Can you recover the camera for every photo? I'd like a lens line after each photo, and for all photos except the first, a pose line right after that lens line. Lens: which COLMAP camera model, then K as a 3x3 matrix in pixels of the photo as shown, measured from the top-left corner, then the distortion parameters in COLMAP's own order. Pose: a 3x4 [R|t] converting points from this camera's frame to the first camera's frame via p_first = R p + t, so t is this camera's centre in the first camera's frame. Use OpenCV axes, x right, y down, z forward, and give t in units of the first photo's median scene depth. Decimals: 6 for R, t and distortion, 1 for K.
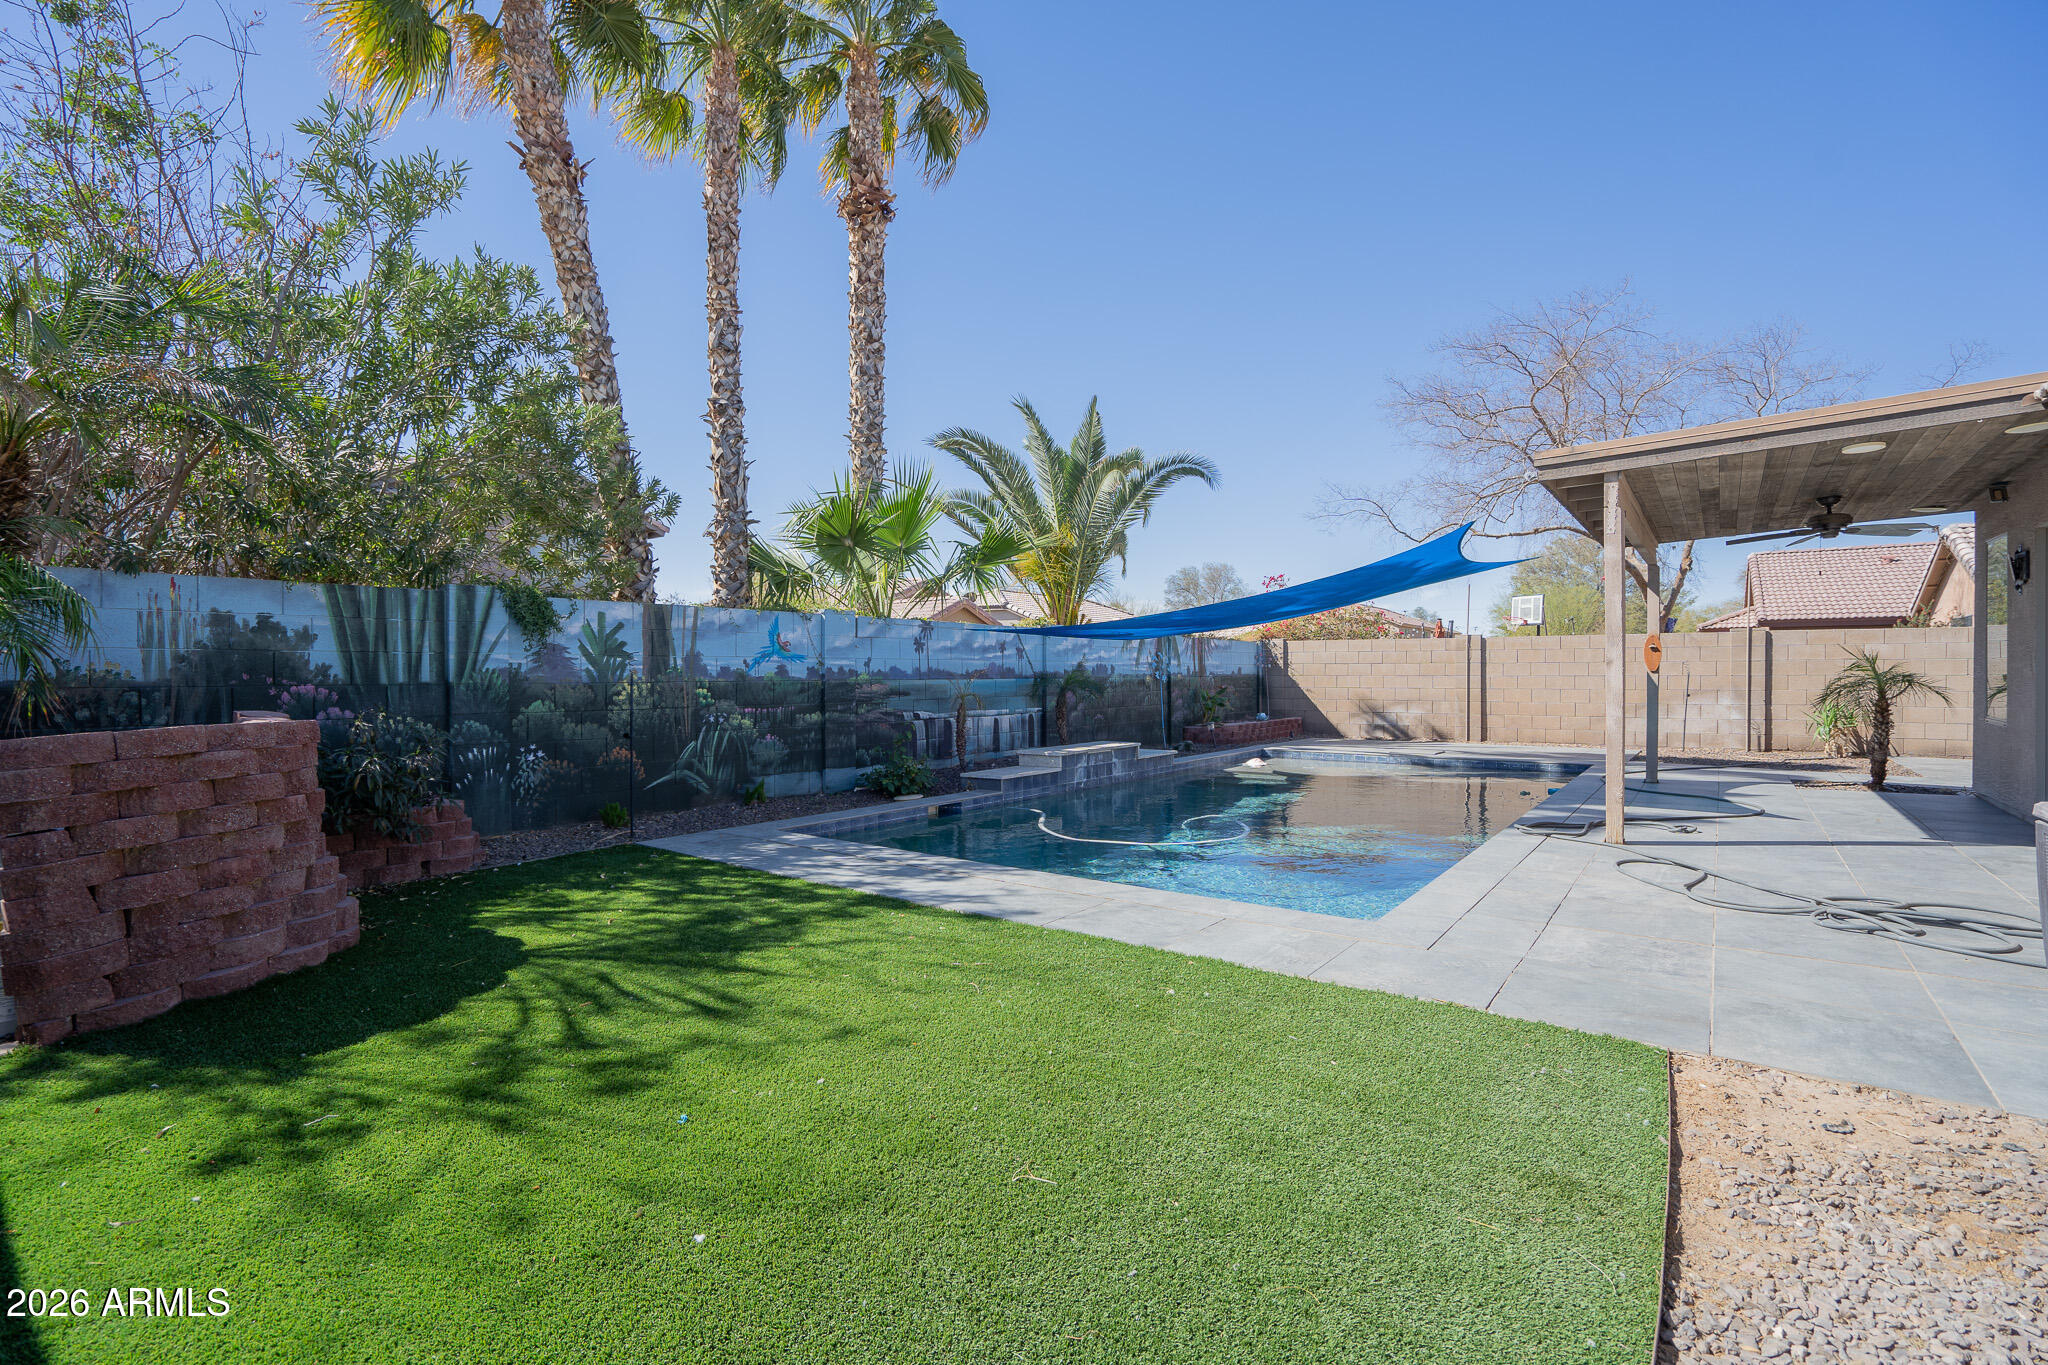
lens RADIAL K [[947.8, 0, 1006.7], [0, 947.8, 682.1], [0, 0, 1]] dist [-0.062204, 0.025194]
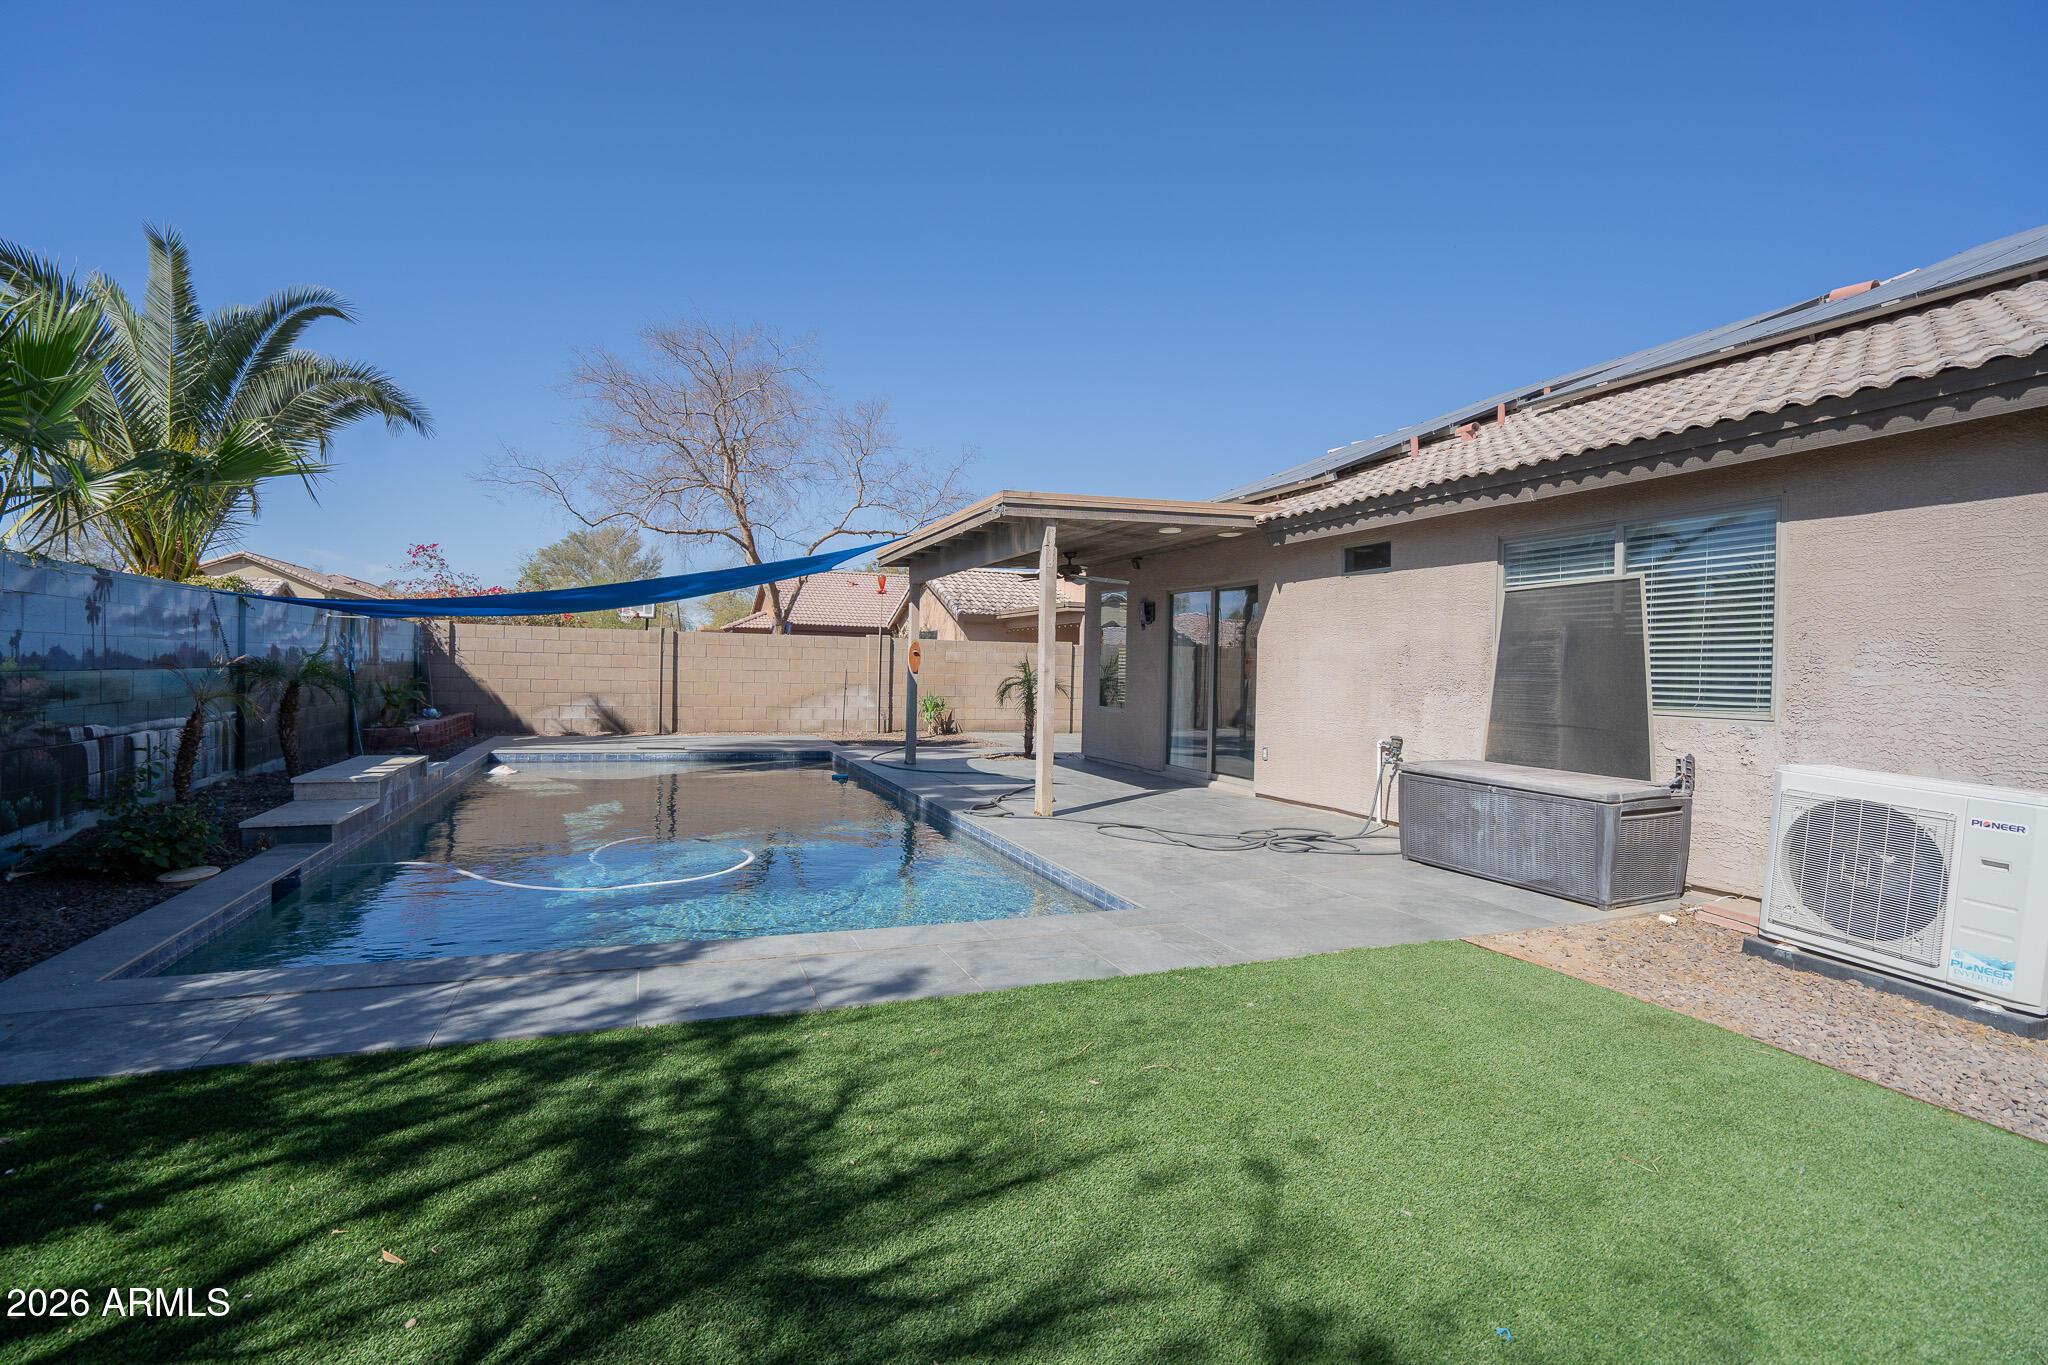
lens RADIAL K [[947.8, 0, 1006.7], [0, 947.8, 682.1], [0, 0, 1]] dist [-0.062204, 0.025194]
pose [[0.516597, 0.002814, 0.856224, -0.322018], [-0.017261, 0.999826, 0.007128, -0.010207], [-0.856055, -0.018461, 0.516556, 0.267596]]
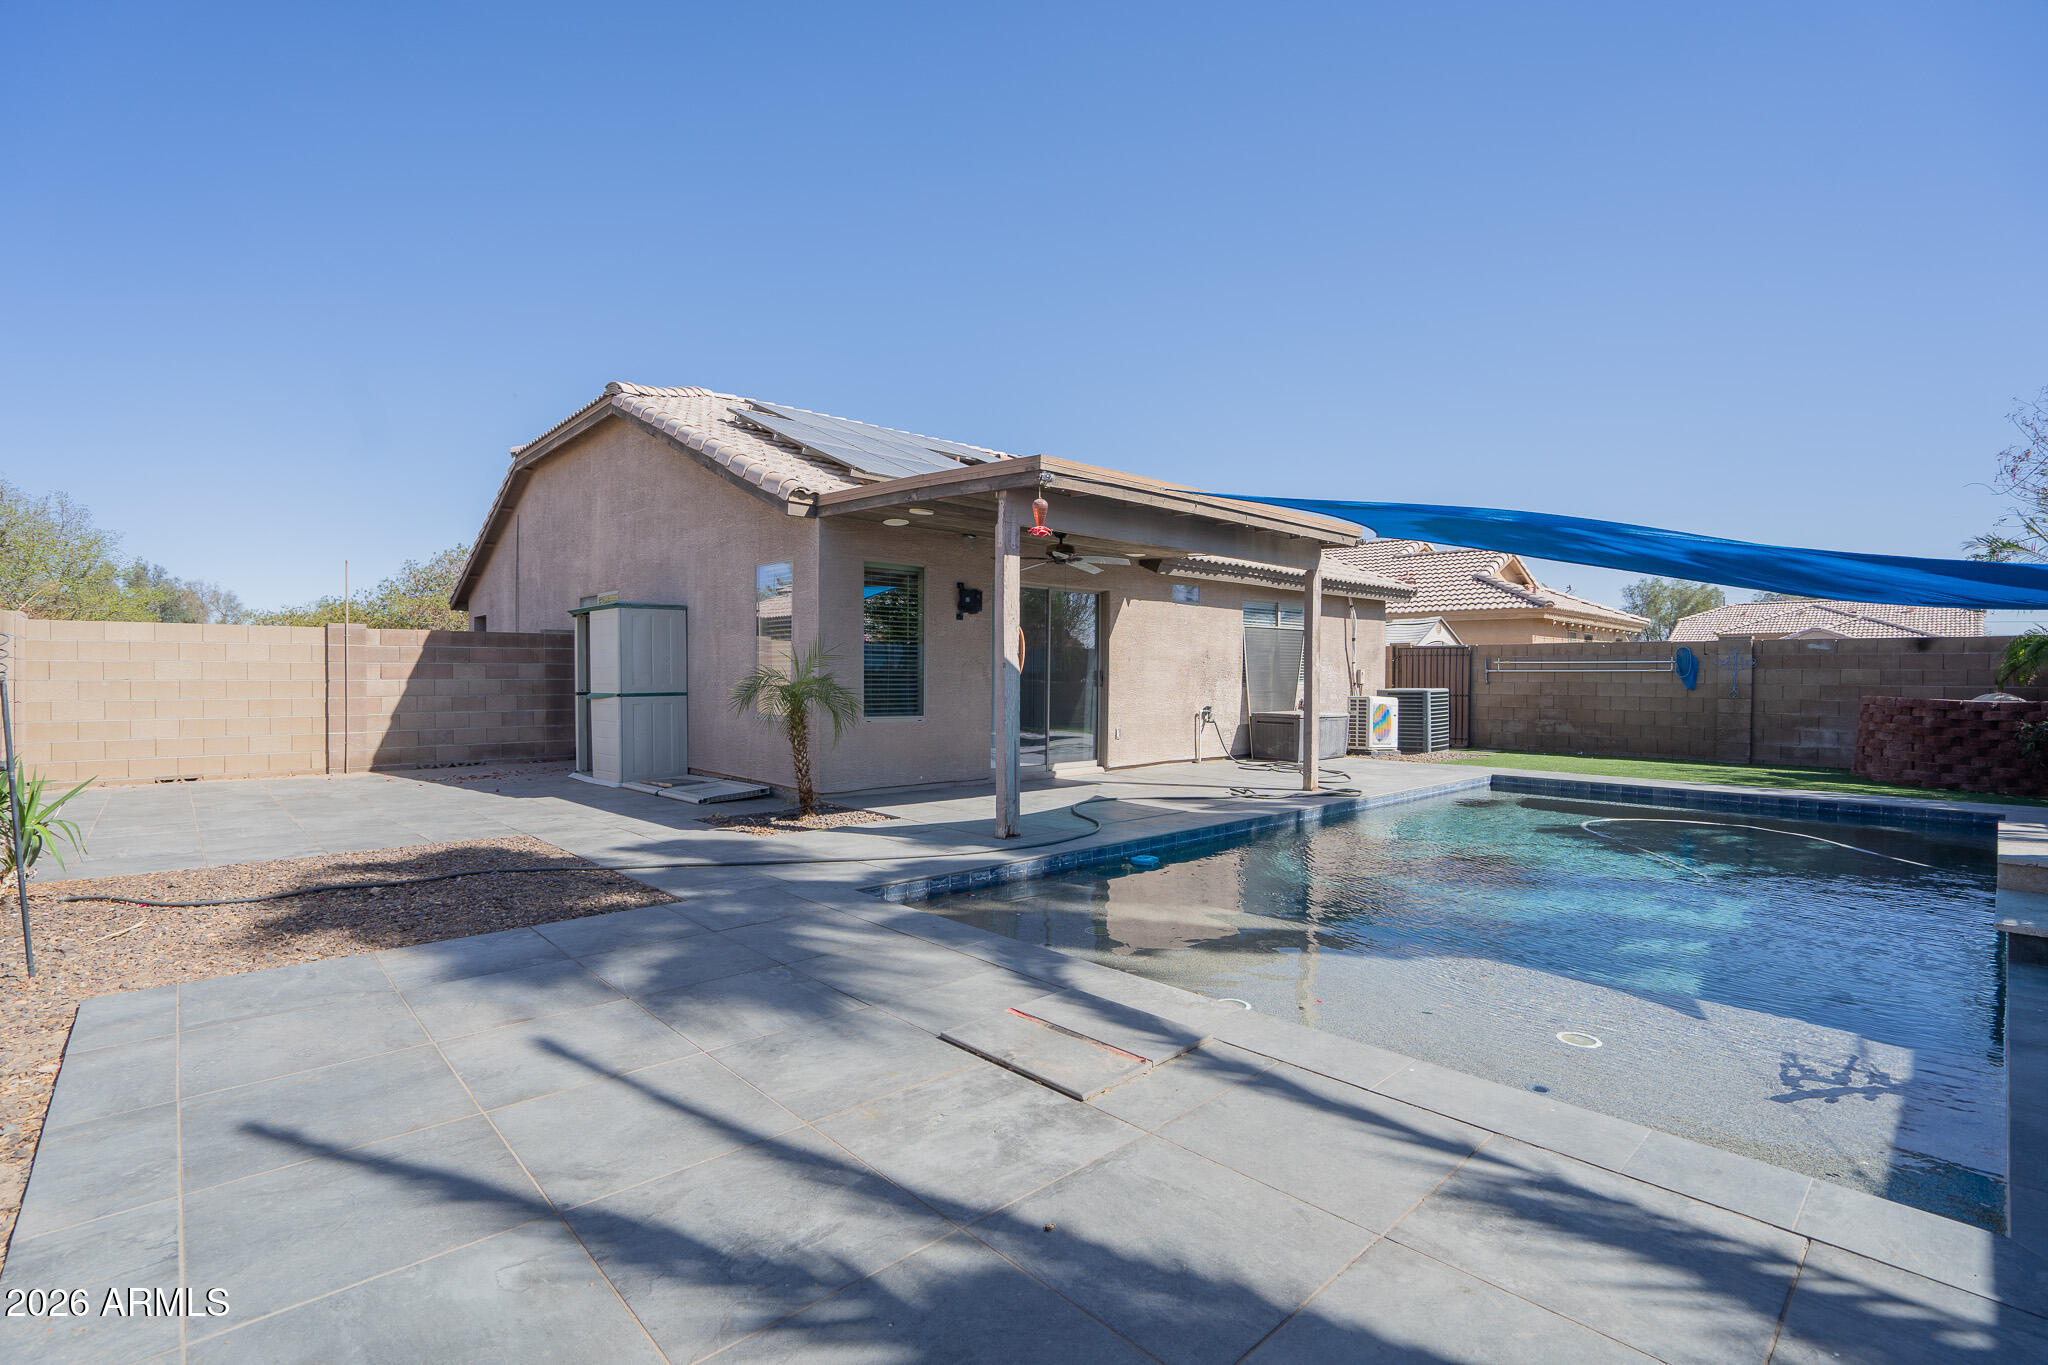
lens RADIAL K [[947.8, 0, 1006.7], [0, 947.8, 682.1], [0, 0, 1]] dist [-0.062204, 0.025194]
pose [[-0.986324, -0.003641, 0.164777, 0.623399], [-0.000707, 0.999840, 0.017861, -0.022557], [-0.164816, 0.017500, -0.986169, 1.815455]]
